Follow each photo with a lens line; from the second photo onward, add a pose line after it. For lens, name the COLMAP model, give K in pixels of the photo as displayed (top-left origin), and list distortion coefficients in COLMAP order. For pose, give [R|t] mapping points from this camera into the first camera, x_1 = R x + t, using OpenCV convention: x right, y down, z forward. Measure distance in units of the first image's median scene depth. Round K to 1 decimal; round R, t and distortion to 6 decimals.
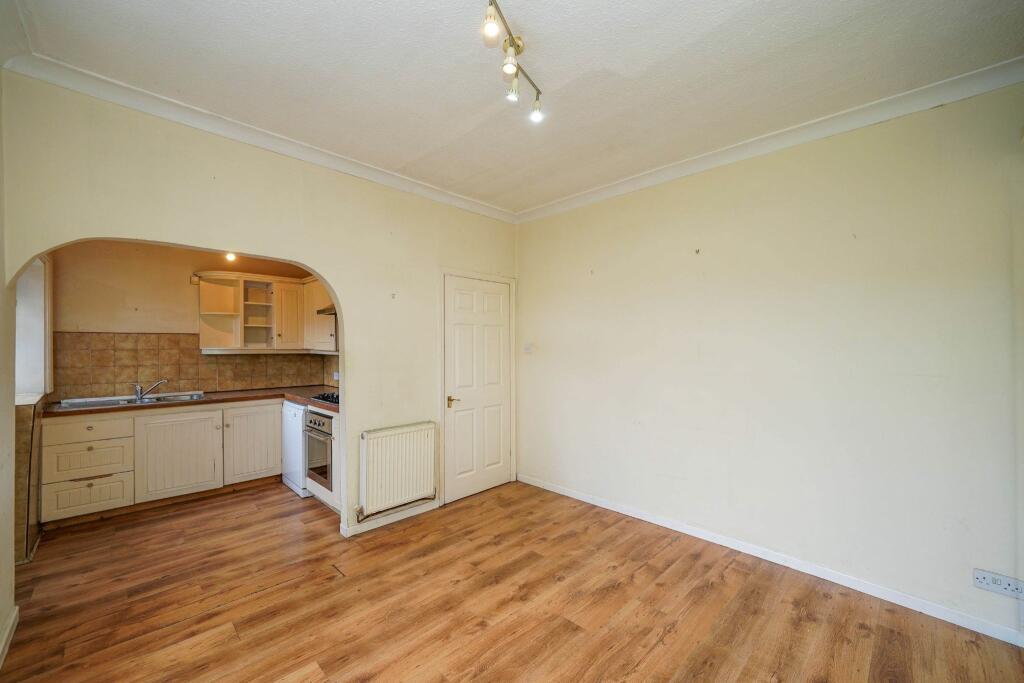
lens RADIAL K [[419.1, 0, 514.9], [0, 419.1, 343.4], [0, 0, 1]] dist [-0.002296, 0.001085]
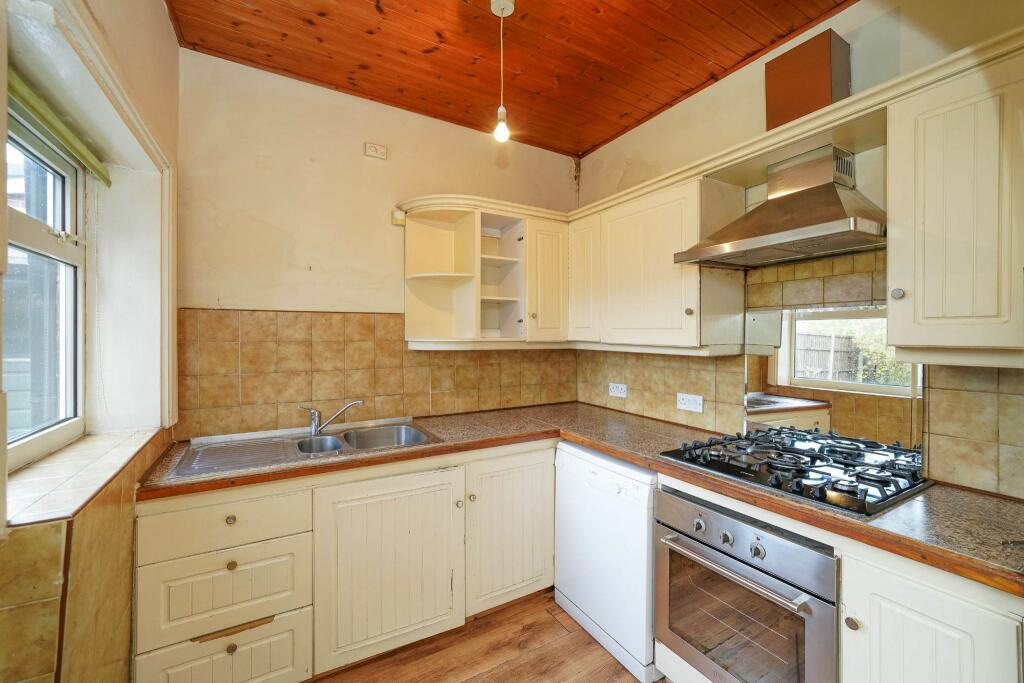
lens RADIAL K [[419.1, 0, 529.8], [0, 419.1, 332.2], [0, 0, 1]] dist [-0.002296, 0.001085]
pose [[0.976928, 0.000198, -0.213567, -0.502766], [-0.000467, 0.999999, -0.001208, 0.003057], [0.213566, 0.001280, 0.976928, 0.521616]]
